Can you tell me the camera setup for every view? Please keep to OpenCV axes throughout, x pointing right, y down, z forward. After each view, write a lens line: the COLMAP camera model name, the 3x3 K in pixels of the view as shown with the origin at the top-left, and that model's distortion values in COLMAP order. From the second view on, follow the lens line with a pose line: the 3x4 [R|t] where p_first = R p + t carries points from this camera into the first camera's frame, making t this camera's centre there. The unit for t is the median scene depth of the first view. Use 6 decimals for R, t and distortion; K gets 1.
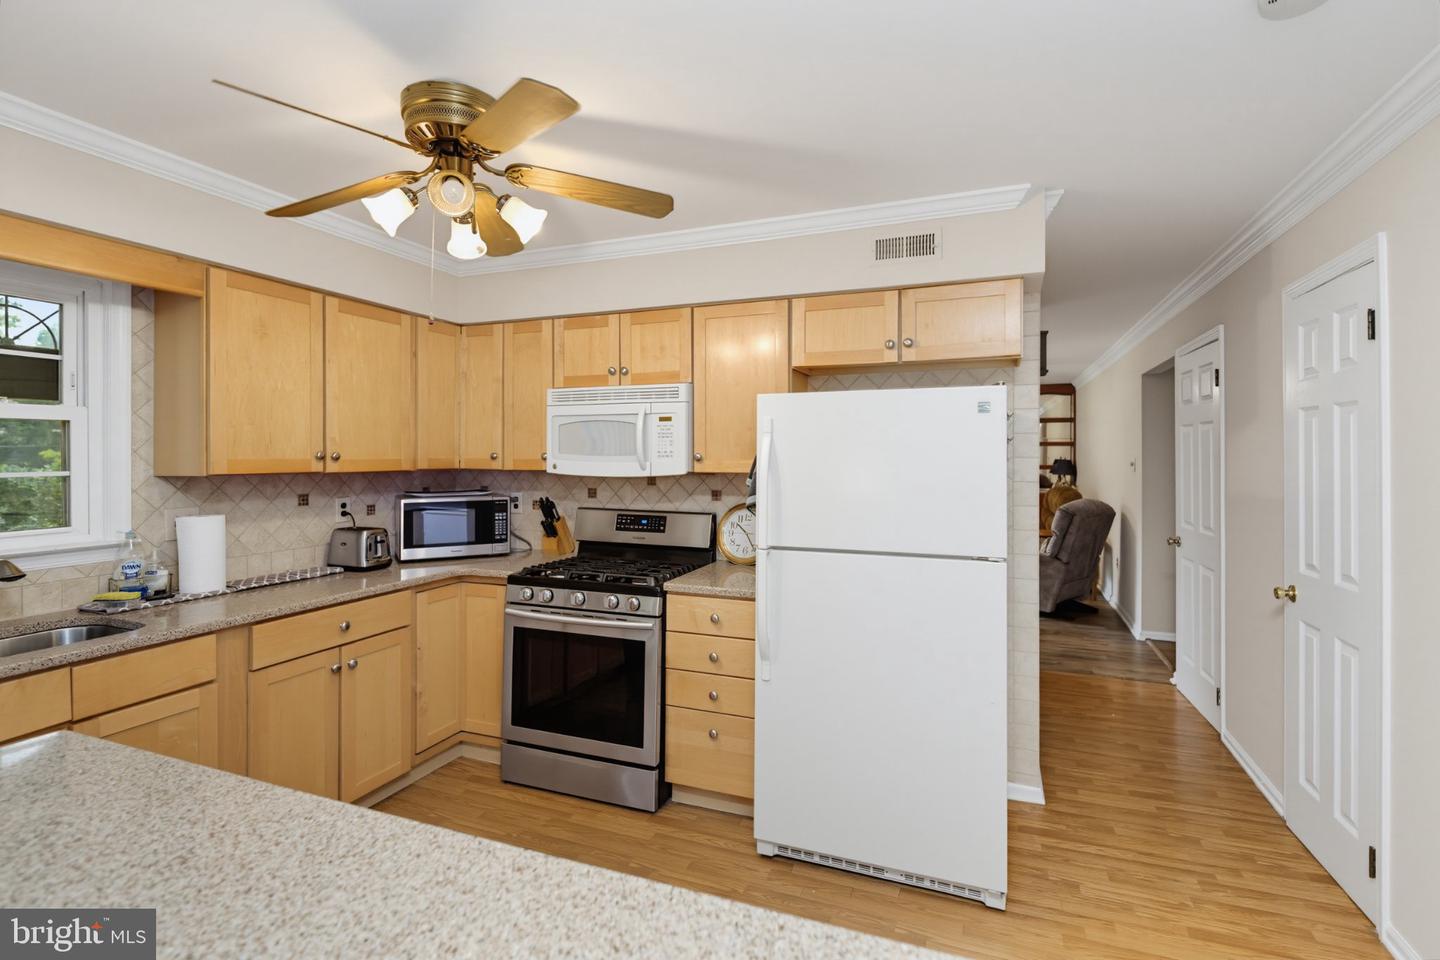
lens RADIAL K [[679.6, 0, 719.4], [0, 679.6, 457.1], [0, 0, 1]] dist [-0.002016, -0.001066]
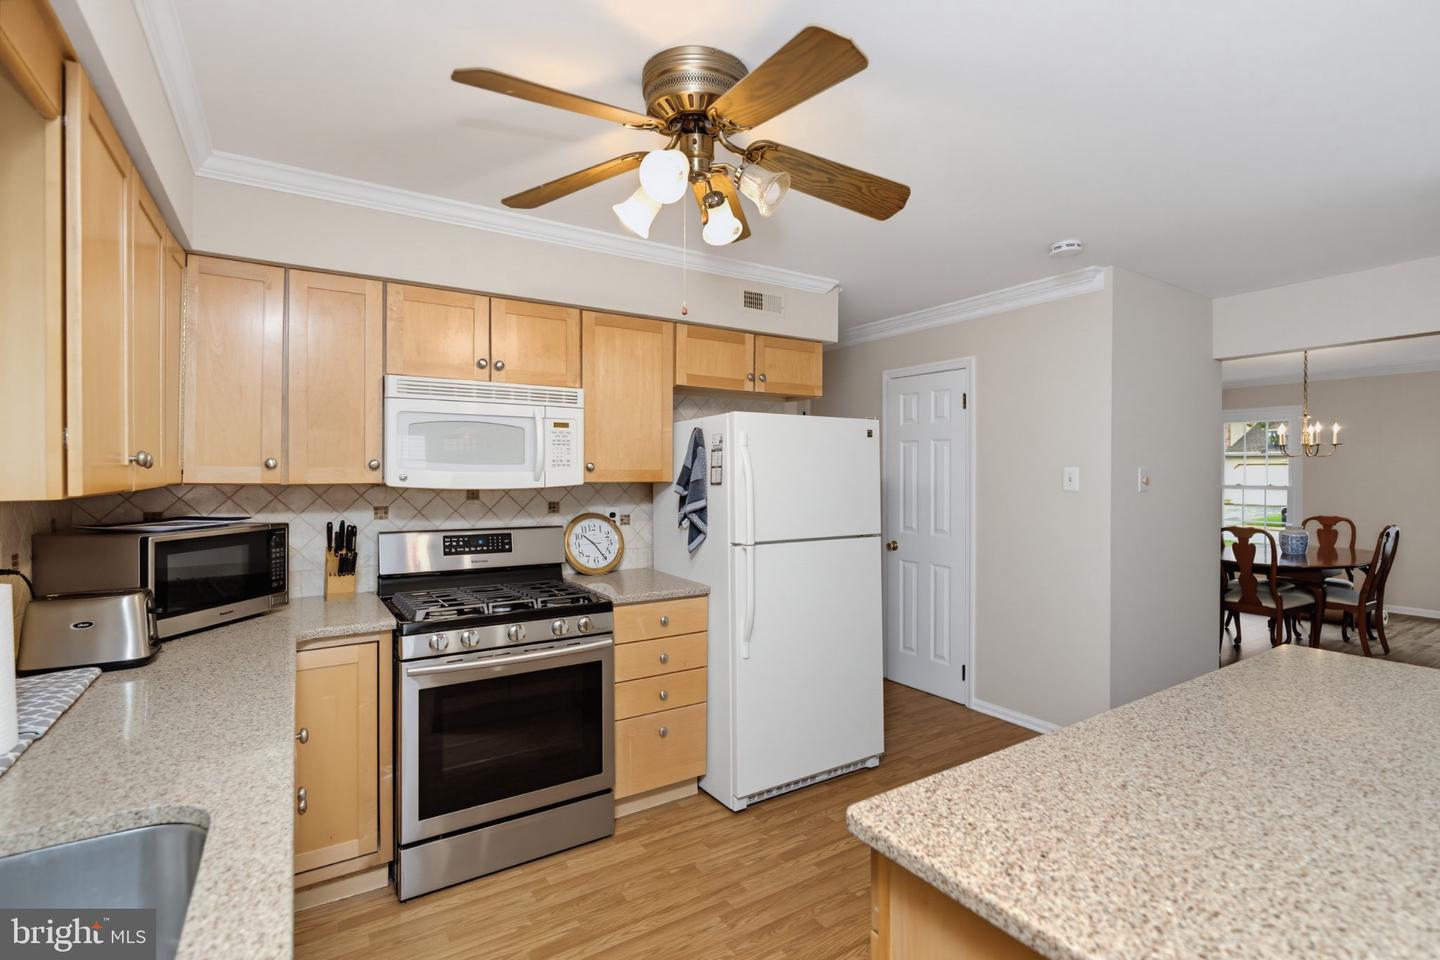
lens RADIAL K [[673.2, 0, 743.2], [0, 673.2, 478.7], [0, 0, 1]] dist [-0.005873, -0.000585]
pose [[0.571869, -0.007726, 0.820309, -0.718646], [-0.000144, 0.999955, 0.009519, 0.008275], [-0.820345, -0.005562, 0.571842, 0.284663]]
